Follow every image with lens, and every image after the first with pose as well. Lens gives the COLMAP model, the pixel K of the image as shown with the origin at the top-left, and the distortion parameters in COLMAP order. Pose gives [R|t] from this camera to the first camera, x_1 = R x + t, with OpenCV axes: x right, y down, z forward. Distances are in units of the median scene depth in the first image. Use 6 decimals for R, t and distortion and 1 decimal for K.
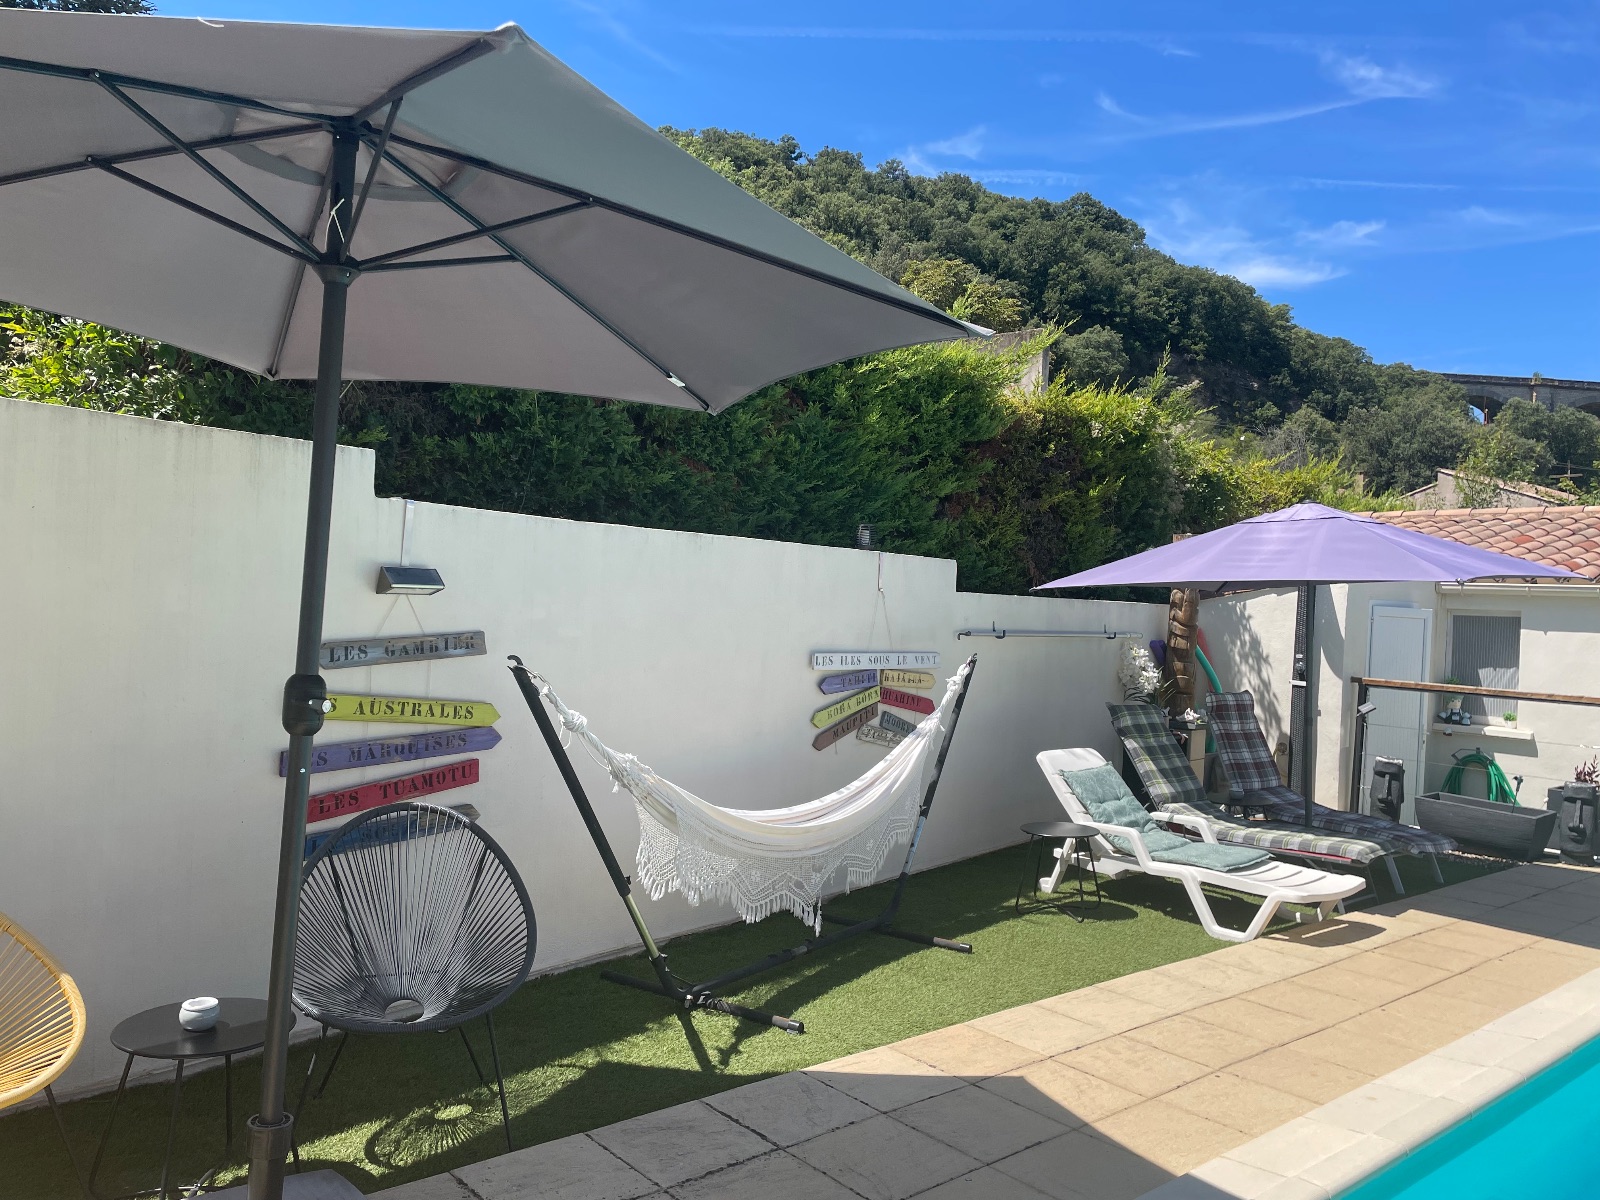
lens RADIAL K [[1197.4, 0, 784.8], [0, 1197.4, 597.2], [0, 0, 1]] dist [0.078762, -0.096735]
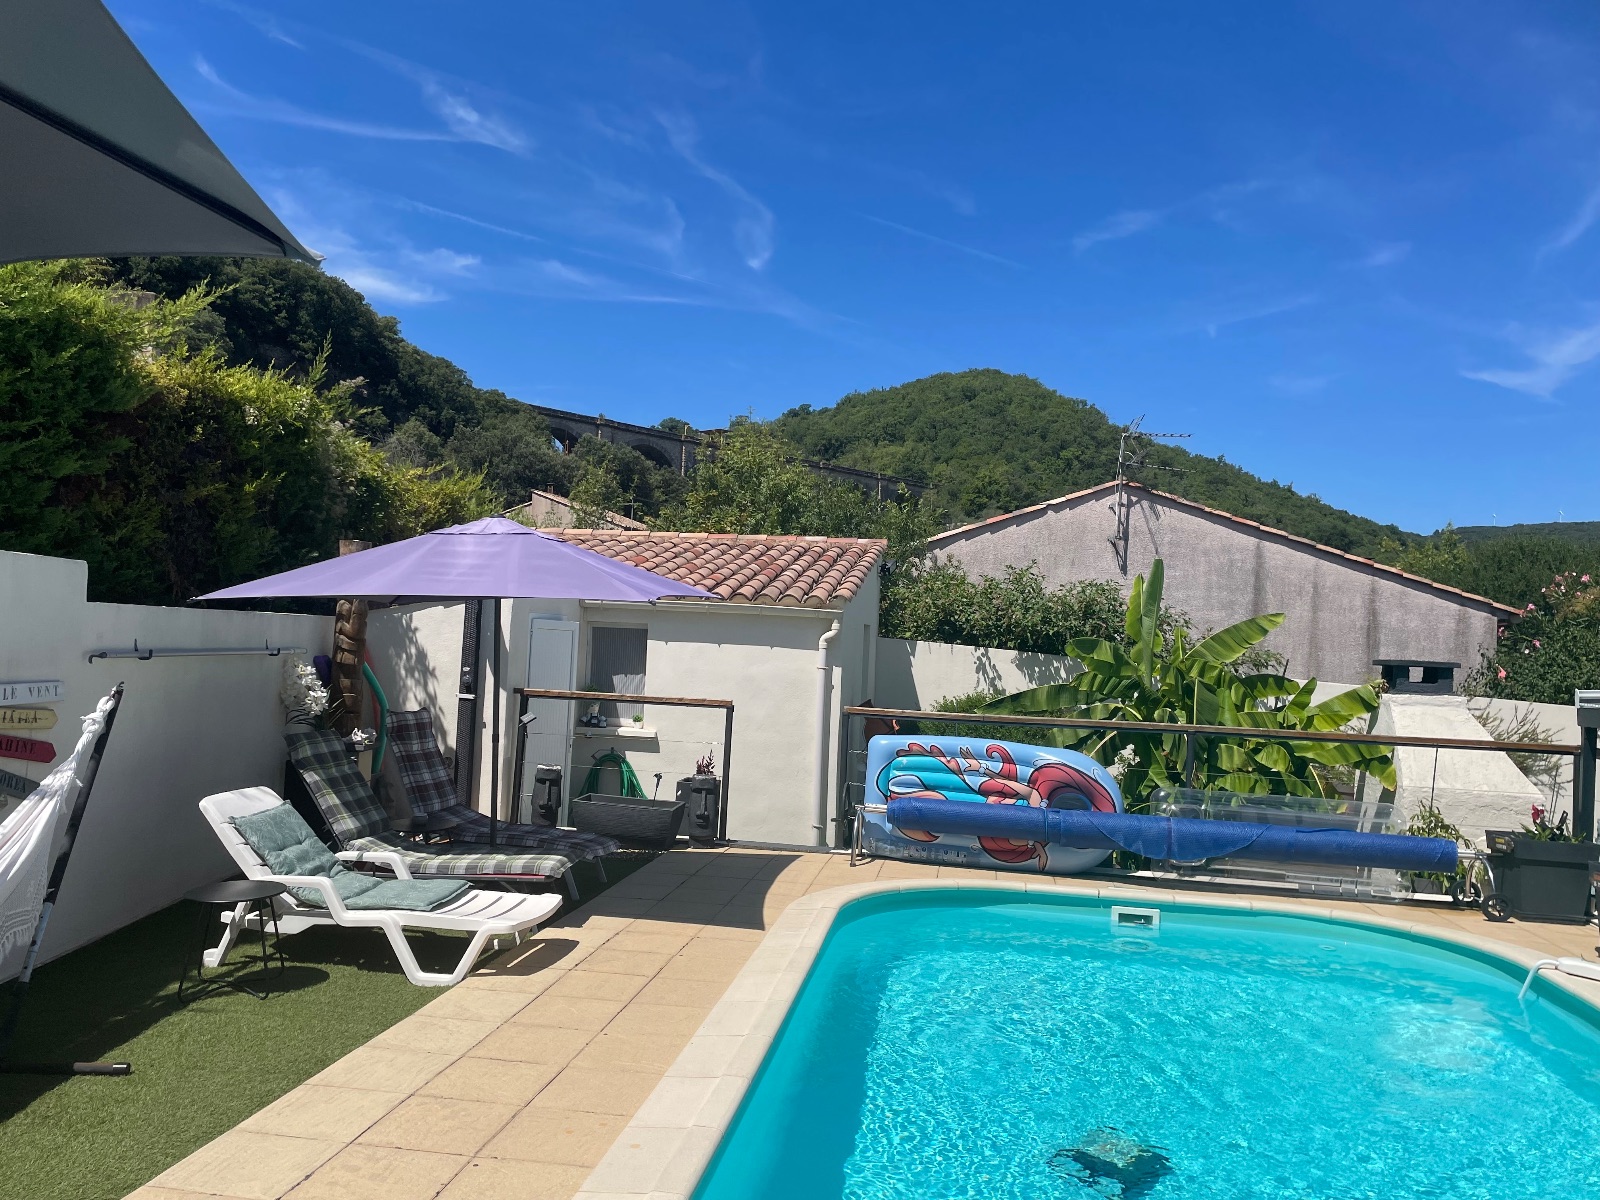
lens RADIAL K [[1197.4, 0, 790.1], [0, 1197.4, 609.9], [0, 0, 1]] dist [0.078762, -0.096735]
pose [[0.757225, 0.010247, 0.653073, -0.026965], [-0.014920, 0.999887, 0.001611, -0.007180], [-0.652983, -0.010964, 0.757293, 0.099058]]
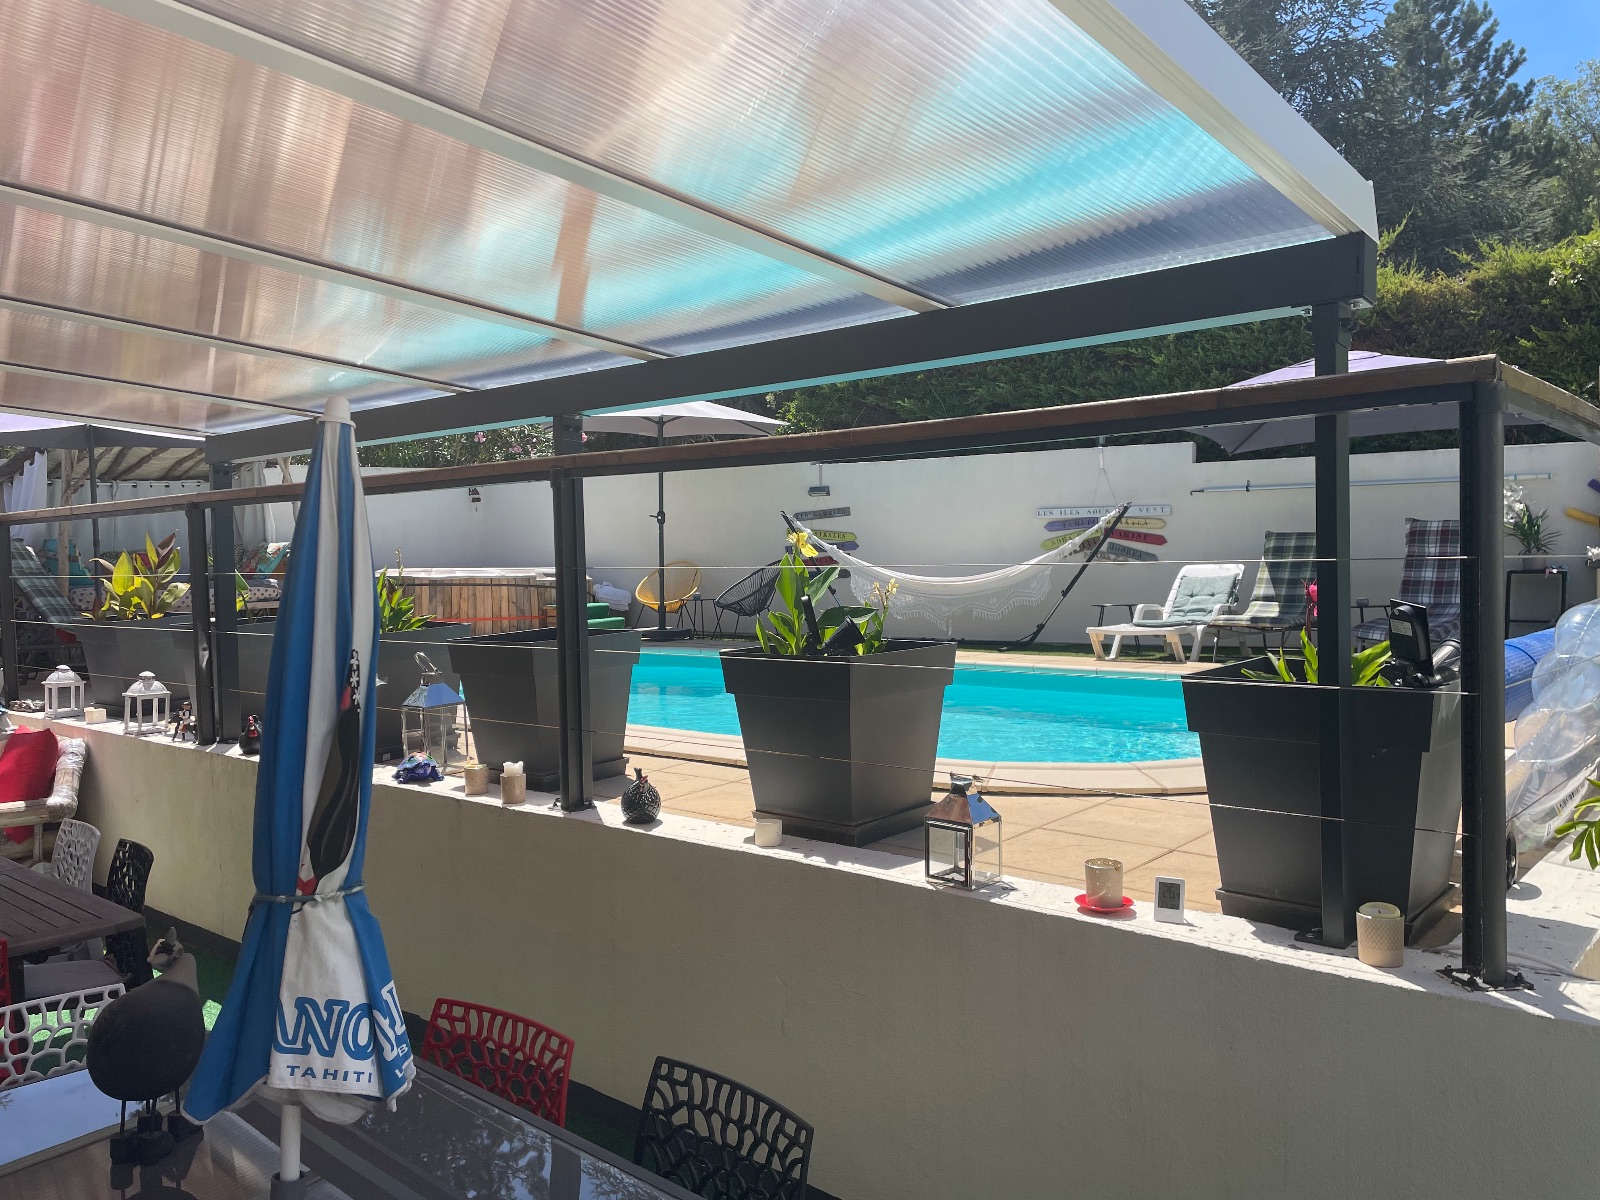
lens RADIAL K [[1197.4, 0, 796.9], [0, 1197.4, 596.4], [0, 0, 1]] dist [0.078762, -0.096735]
pose [[0.182278, -0.013791, -0.983150, 1.480905], [0.028398, 0.999558, -0.008756, 0.155336], [0.982837, -0.026324, 0.182589, 0.238822]]
